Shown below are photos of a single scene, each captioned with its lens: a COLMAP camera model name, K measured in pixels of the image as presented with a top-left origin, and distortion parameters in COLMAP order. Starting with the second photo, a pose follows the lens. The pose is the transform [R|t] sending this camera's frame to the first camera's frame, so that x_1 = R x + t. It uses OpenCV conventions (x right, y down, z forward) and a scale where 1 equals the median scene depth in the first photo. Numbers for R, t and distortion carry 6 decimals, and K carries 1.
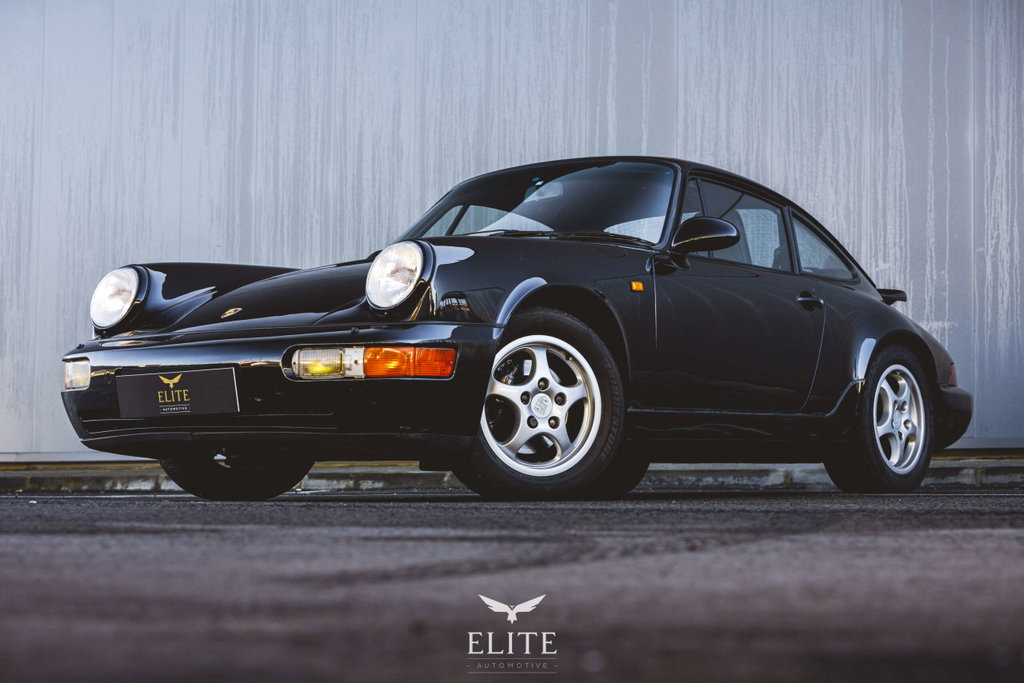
lens RADIAL K [[2096.9, 0, 512.0], [0, 2096.9, 341.5], [0, 0, 1]] dist [0.021961, -0.058835]
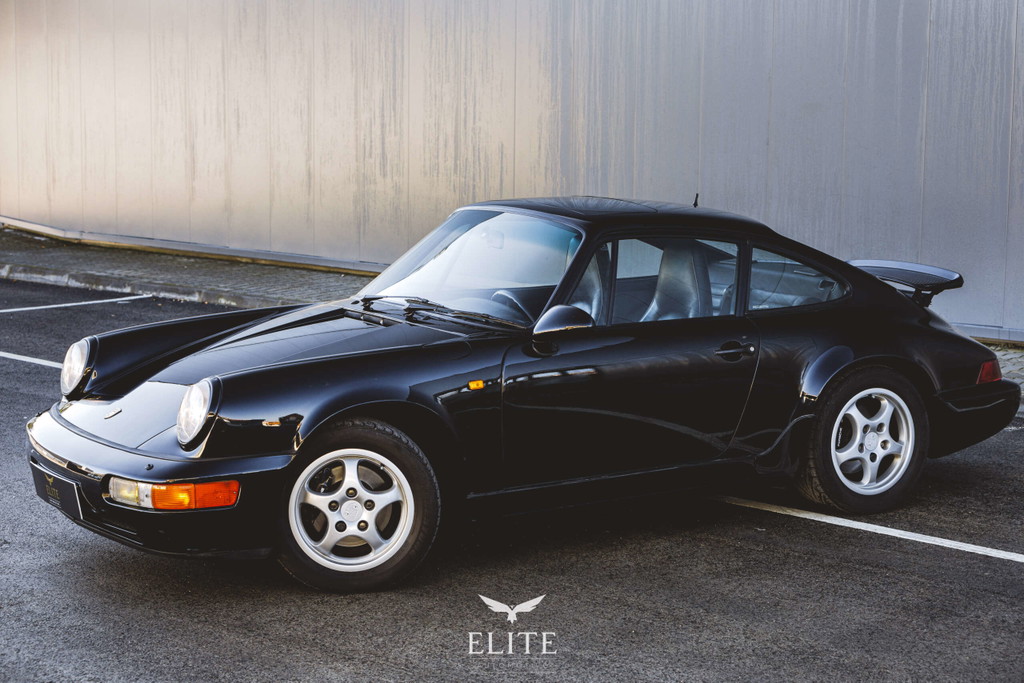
lens RADIAL K [[2096.9, 0, 512.0], [0, 2096.9, 341.5], [0, 0, 1]] dist [0.021961, -0.058835]
pose [[0.929601, 0.046092, -0.365673, 0.257049], [0.029936, 0.979429, 0.199558, -0.143766], [0.367349, -0.196457, 0.909098, 0.012168]]
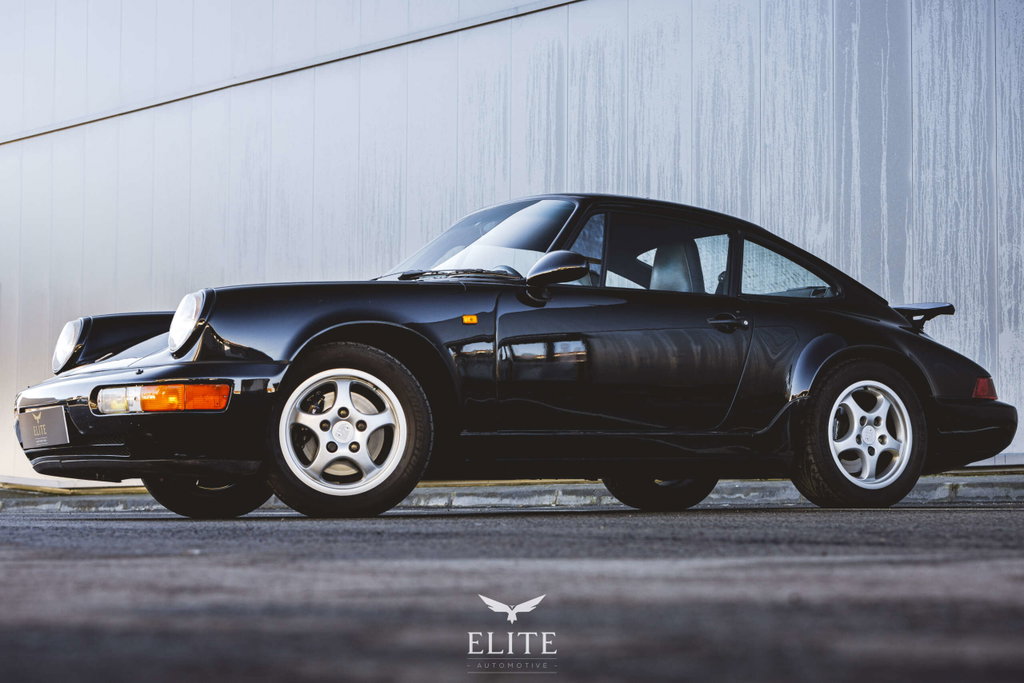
lens RADIAL K [[2085.8, 0, 512.0], [0, 2085.8, 341.5], [0, 0, 1]] dist [0.024086, -0.196966]
pose [[0.930635, -0.032598, -0.364494, 0.256612], [0.030301, 0.999469, -0.012021, -0.000701], [0.364692, 0.000142, 0.931128, 0.001702]]
